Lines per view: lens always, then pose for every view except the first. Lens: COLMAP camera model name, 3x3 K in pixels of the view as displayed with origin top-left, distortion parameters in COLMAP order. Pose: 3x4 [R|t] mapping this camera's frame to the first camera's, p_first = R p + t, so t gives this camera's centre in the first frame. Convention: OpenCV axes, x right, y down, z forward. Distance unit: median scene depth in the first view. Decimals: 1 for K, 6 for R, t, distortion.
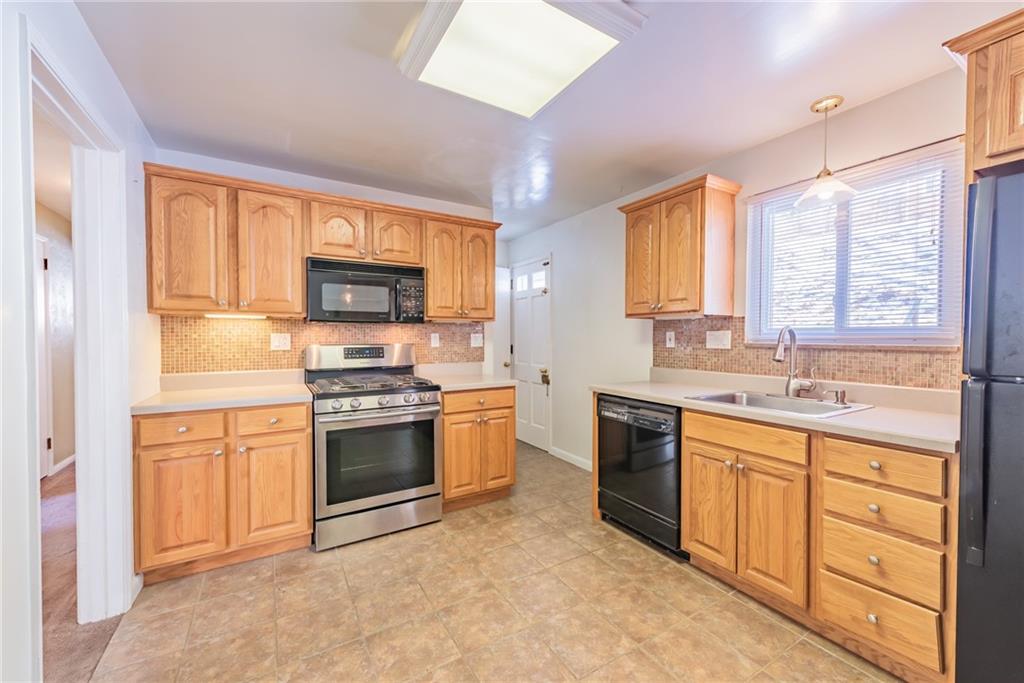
lens RADIAL K [[405.9, 0, 508.6], [0, 405.9, 341.0], [0, 0, 1]] dist [0.011731, -0.001498]
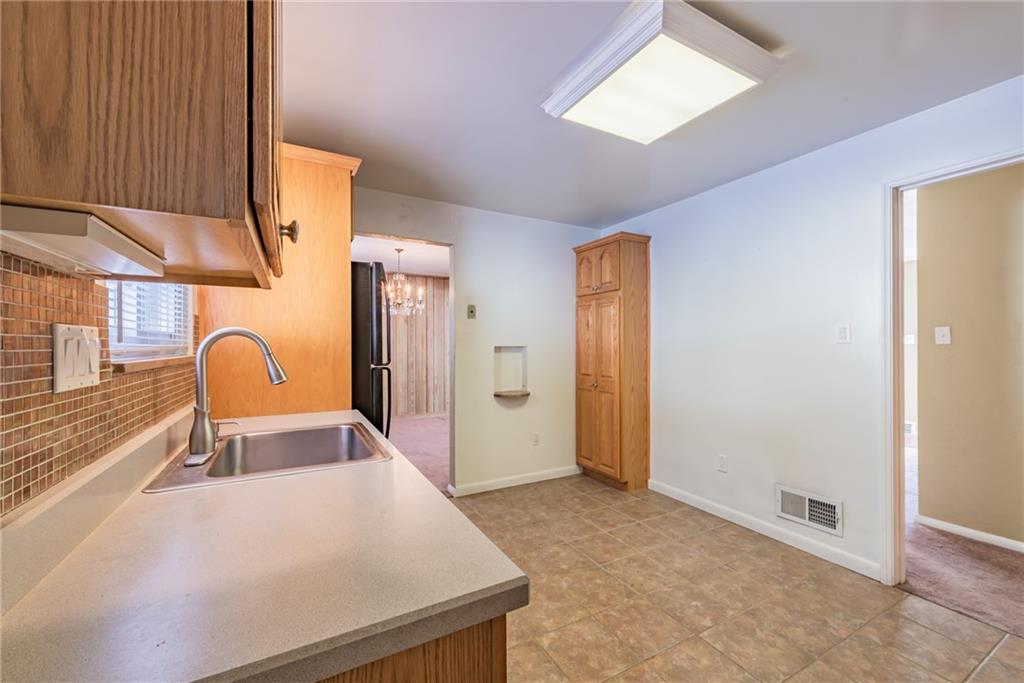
lens RADIAL K [[405.9, 0, 513.4], [0, 405.9, 344.5], [0, 0, 1]] dist [0.011731, -0.001498]
pose [[-0.999330, 0.002107, 0.036529, 0.216947], [0.002501, 0.999939, 0.010756, -0.015574], [-0.036504, 0.010840, -0.999275, 1.341492]]
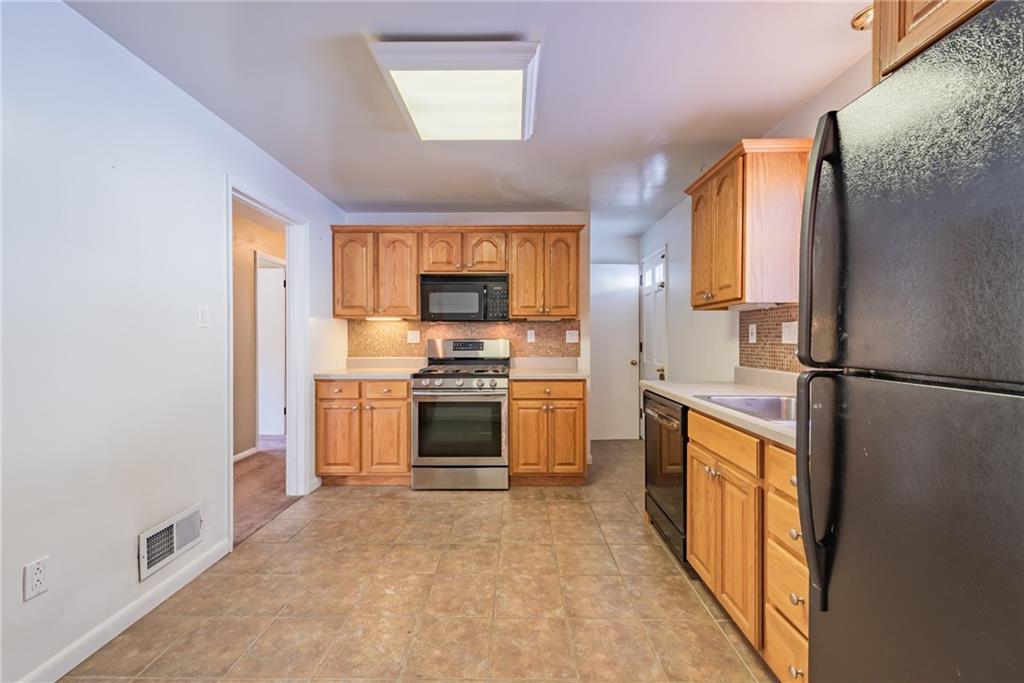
lens RADIAL K [[405.9, 0, 505.9], [0, 405.9, 339.0], [0, 0, 1]] dist [0.011731, -0.001498]
pose [[0.845956, 0.000336, -0.533252, 0.490546], [-0.005523, 0.999952, -0.008132, 0.020202], [0.533224, 0.009825, 0.845917, 0.009074]]
